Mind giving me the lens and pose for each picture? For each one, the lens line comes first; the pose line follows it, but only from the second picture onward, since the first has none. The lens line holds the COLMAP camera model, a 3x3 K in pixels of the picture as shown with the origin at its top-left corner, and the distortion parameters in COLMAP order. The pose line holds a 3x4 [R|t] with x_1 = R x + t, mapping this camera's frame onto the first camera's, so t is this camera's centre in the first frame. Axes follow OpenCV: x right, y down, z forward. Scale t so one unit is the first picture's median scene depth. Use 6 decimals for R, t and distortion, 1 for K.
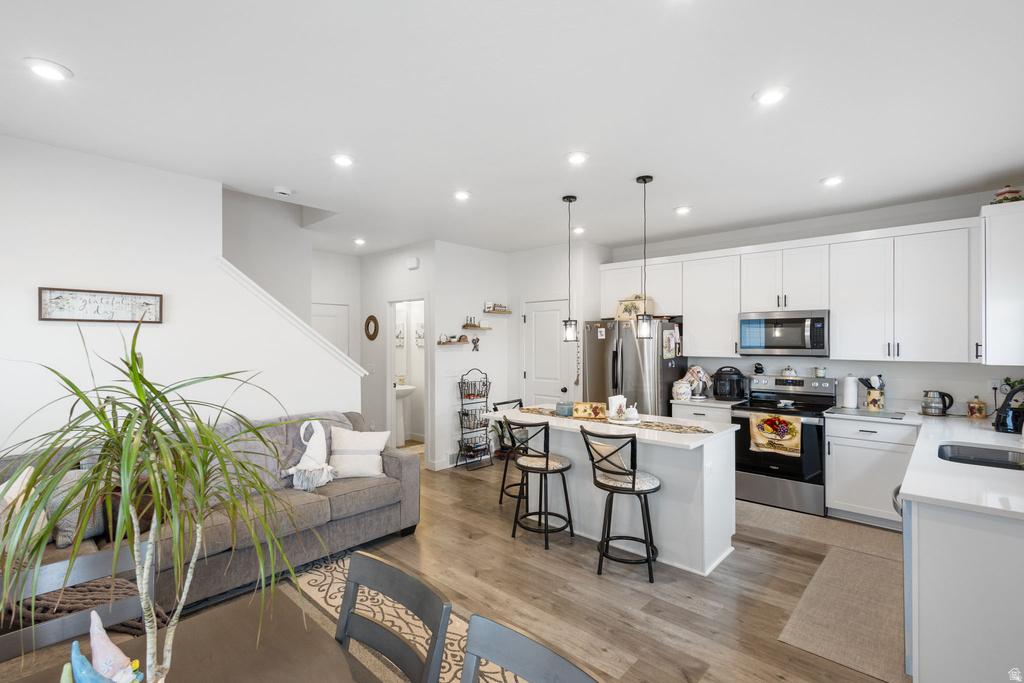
lens RADIAL K [[476.2, 0, 515.4], [0, 476.2, 341.7], [0, 0, 1]] dist [0.015969, -0.005138]
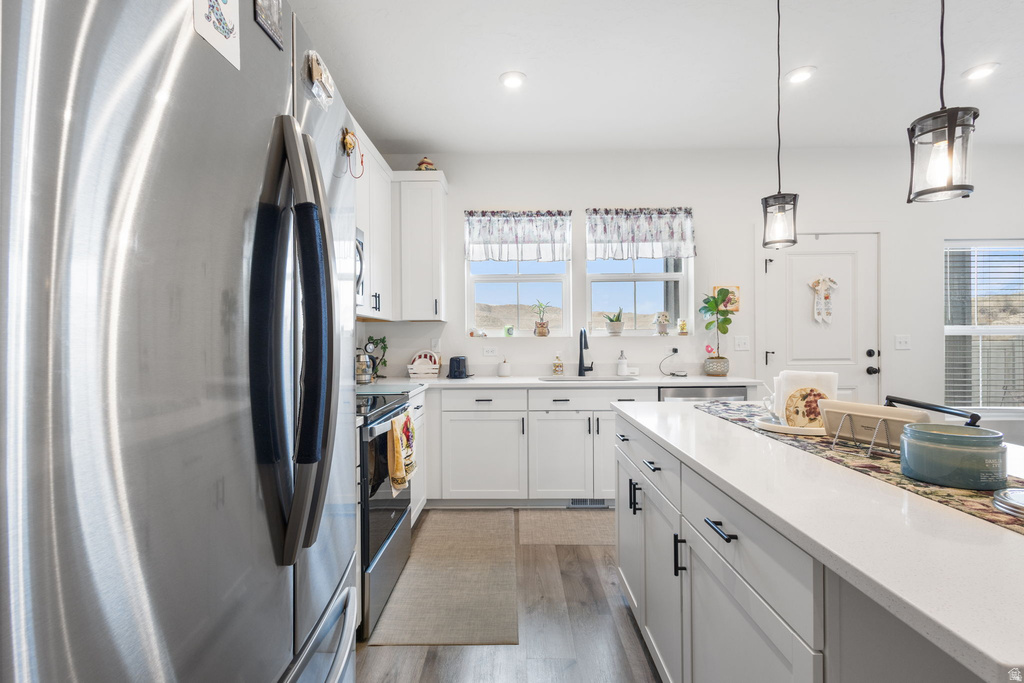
lens RADIAL K [[476.2, 0, 510.4], [0, 476.2, 340.4], [0, 0, 1]] dist [0.015969, -0.005138]
pose [[-0.665551, 0.005812, 0.746330, 0.064423], [0.009267, 0.999957, 0.000477, 0.073205], [-0.746295, 0.007234, -0.665576, 1.240985]]
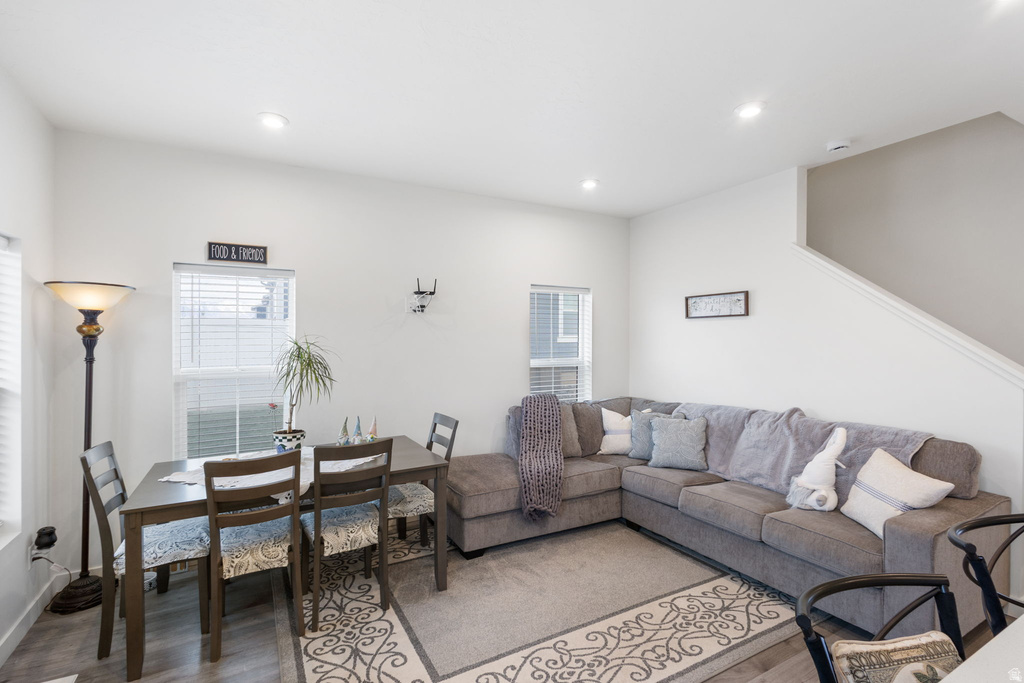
lens RADIAL K [[476.2, 0, 512.9], [0, 476.2, 339.0], [0, 0, 1]] dist [0.015969, -0.005138]
pose [[-0.315729, 0.006668, -0.948826, 0.402162], [0.004602, 0.999974, 0.005496, 0.006793], [0.948838, -0.002631, -0.315751, 0.622044]]
